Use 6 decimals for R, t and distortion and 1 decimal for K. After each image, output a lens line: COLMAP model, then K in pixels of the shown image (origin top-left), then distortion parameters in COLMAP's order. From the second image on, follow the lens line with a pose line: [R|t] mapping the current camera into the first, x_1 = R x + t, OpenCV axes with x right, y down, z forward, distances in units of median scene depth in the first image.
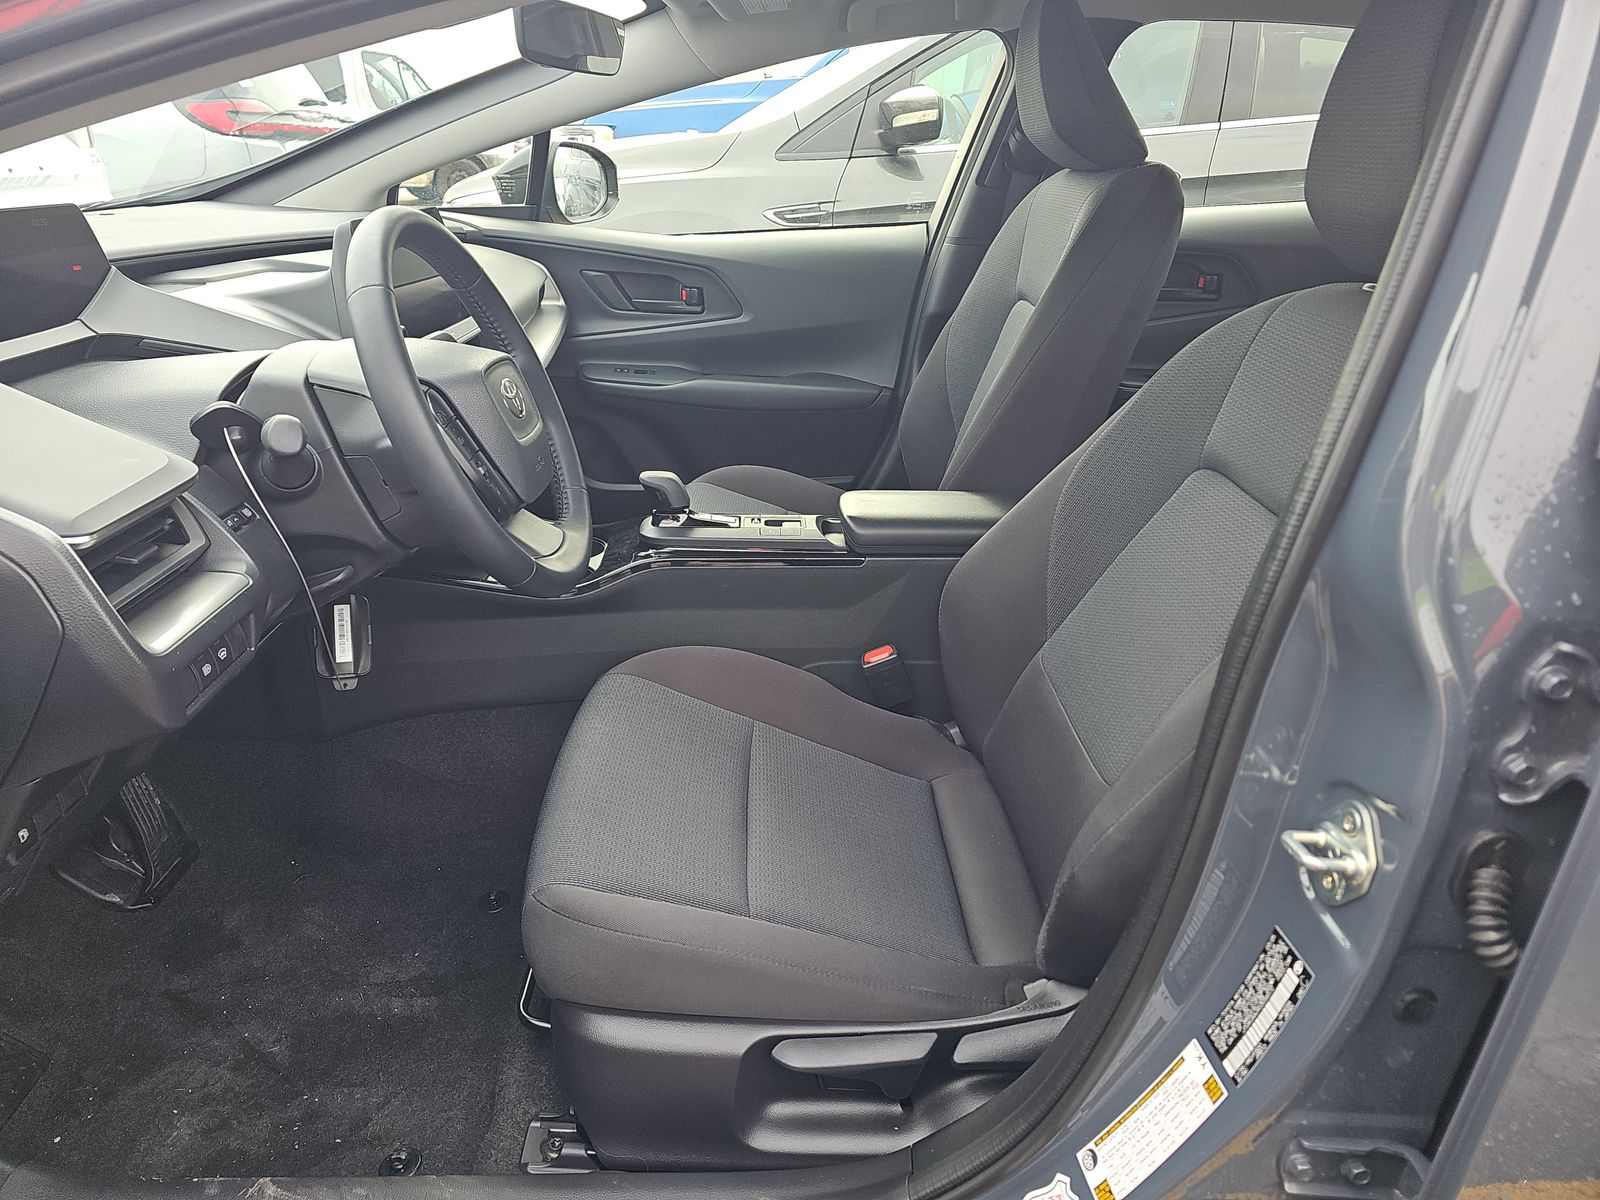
lens RADIAL K [[1040.4, 0, 798.0], [0, 1040.4, 578.2], [0, 0, 1]] dist [0.090567, -0.095906]
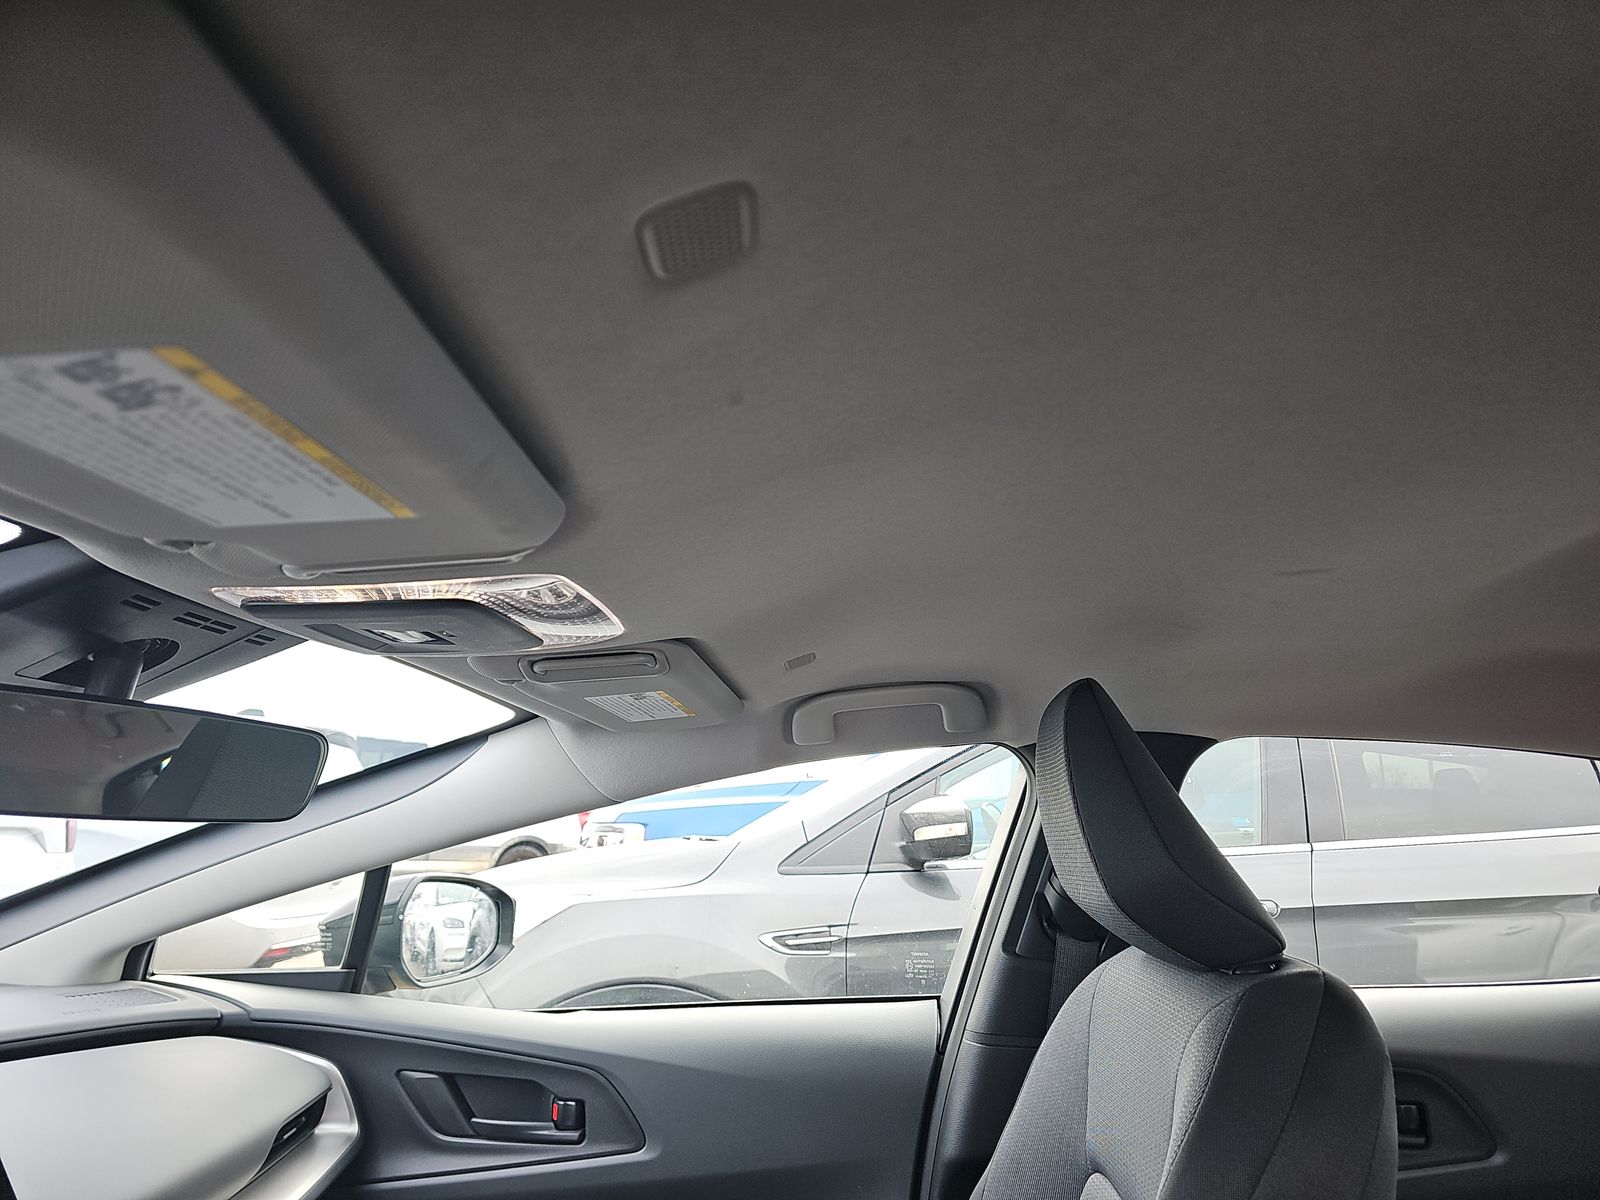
lens RADIAL K [[1040.4, 0, 798.0], [0, 1040.4, 578.2], [0, 0, 1]] dist [0.090567, -0.095906]
pose [[0.997990, -0.000583, -0.063367, 0.072121], [-0.036684, 0.810059, -0.585200, -0.150766], [0.051672, 0.586348, 0.808410, 0.282506]]
